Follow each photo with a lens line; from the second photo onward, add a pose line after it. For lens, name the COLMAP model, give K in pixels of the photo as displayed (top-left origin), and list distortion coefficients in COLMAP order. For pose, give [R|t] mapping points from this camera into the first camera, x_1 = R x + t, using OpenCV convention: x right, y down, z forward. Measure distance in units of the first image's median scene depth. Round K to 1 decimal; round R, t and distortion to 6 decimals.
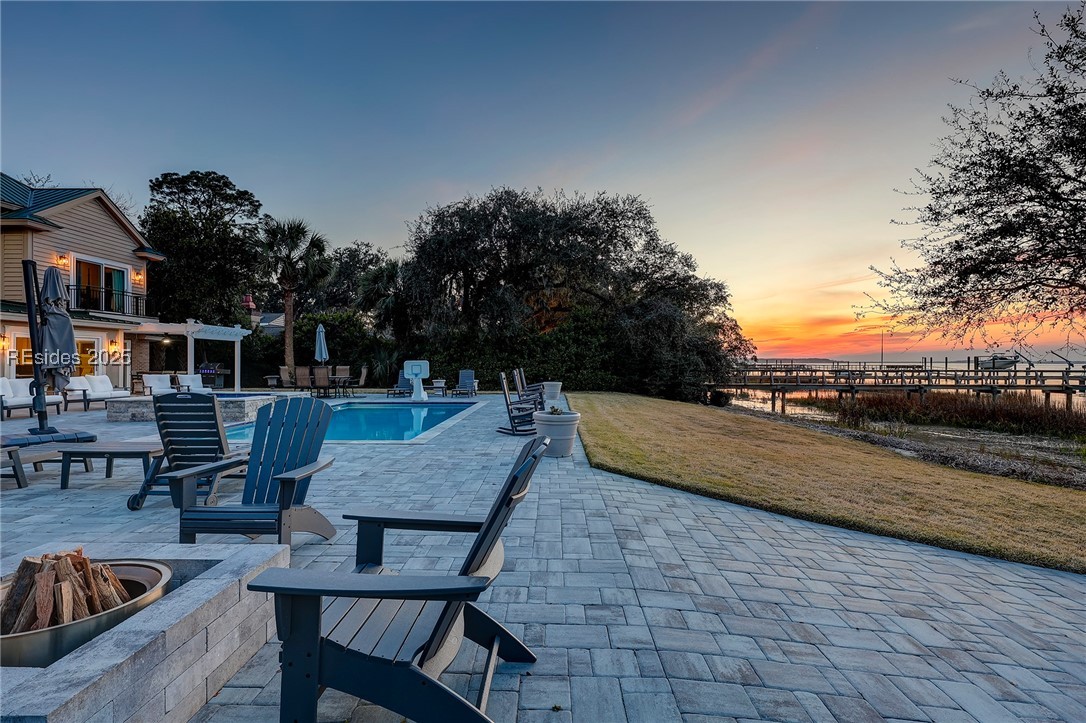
lens RADIAL K [[500.8, 0, 545.0], [0, 500.8, 362.6], [0, 0, 1]] dist [0.004007, -0.000811]
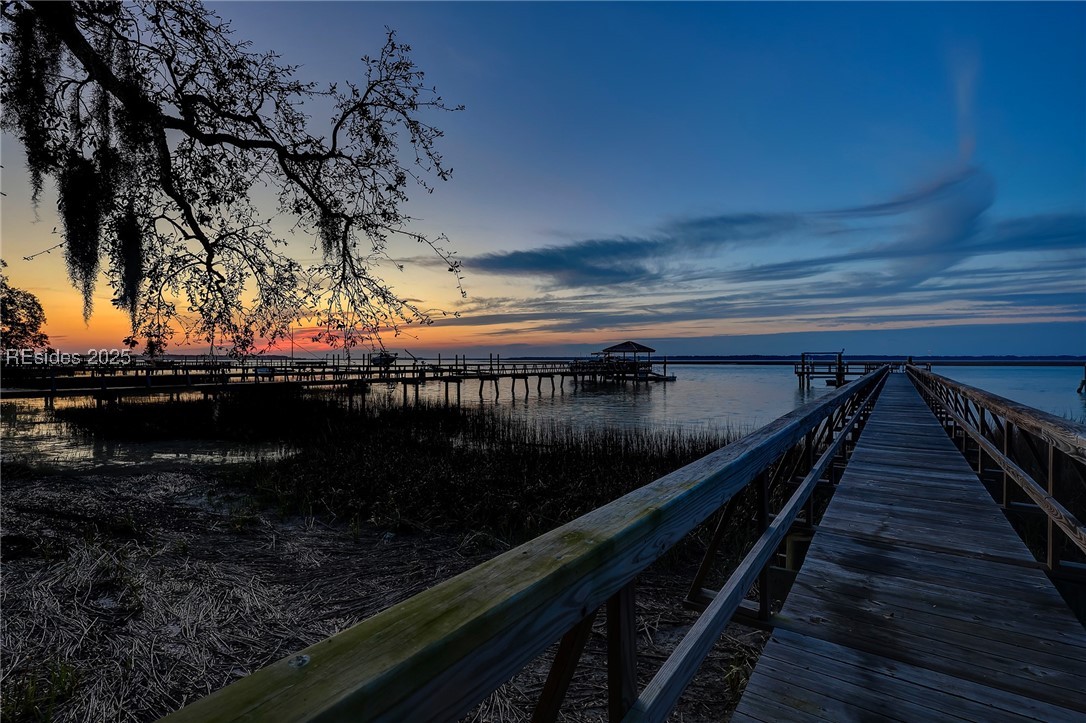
lens RADIAL K [[500.8, 0, 545.0], [0, 500.8, 356.6], [0, 0, 1]] dist [0.004007, -0.000811]
pose [[0.552934, 0.004444, 0.833213, 0.515574], [0.000456, 0.999984, -0.005636, 0.004399], [-0.833225, 0.003496, 0.552923, 0.120213]]
